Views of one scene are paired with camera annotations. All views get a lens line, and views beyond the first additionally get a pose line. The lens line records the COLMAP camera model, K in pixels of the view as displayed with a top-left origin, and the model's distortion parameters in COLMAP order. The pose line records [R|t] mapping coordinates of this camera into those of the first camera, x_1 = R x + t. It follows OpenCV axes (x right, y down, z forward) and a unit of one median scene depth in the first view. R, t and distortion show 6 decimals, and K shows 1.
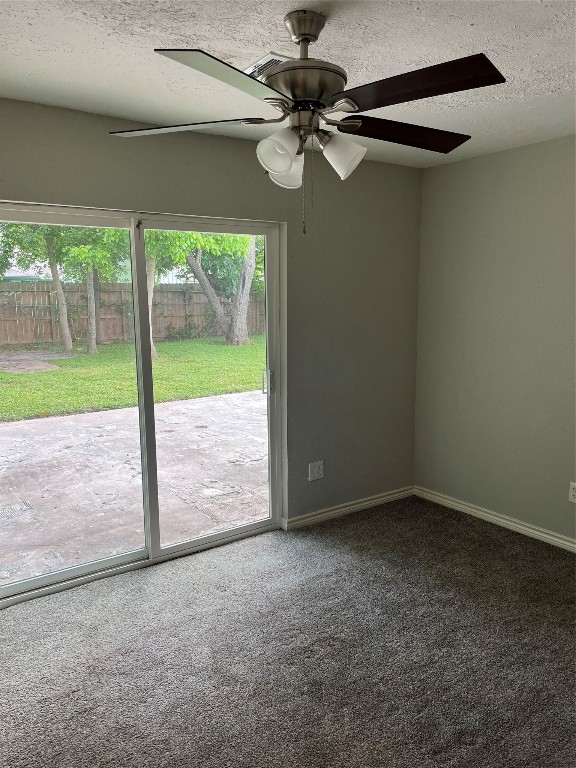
lens RADIAL K [[580.3, 0, 291.5], [0, 580.3, 384.8], [0, 0, 1]] dist [0.039142, -0.013041]
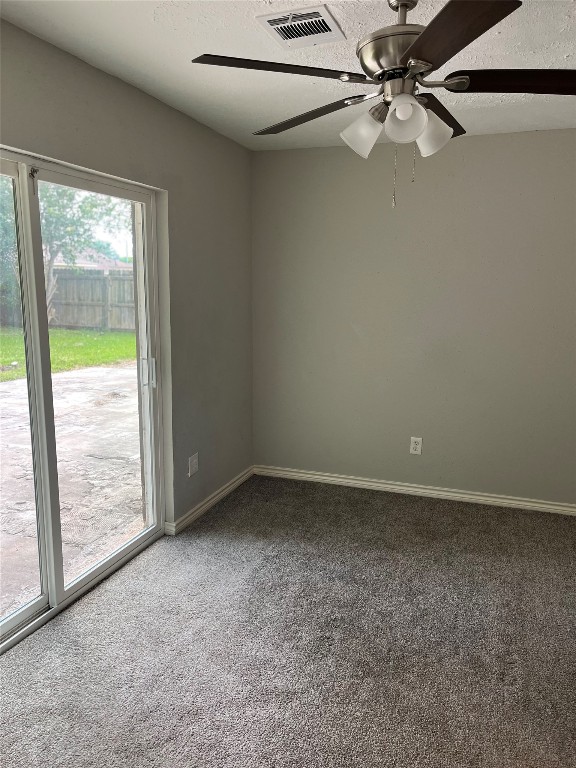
lens RADIAL K [[580.3, 0, 290.0], [0, 580.3, 382.8], [0, 0, 1]] dist [0.039142, -0.013041]
pose [[0.820937, -0.082749, 0.564991, -0.374479], [0.070813, 0.996560, 0.043066, -0.011741], [-0.566611, 0.004655, 0.823972, 0.160001]]
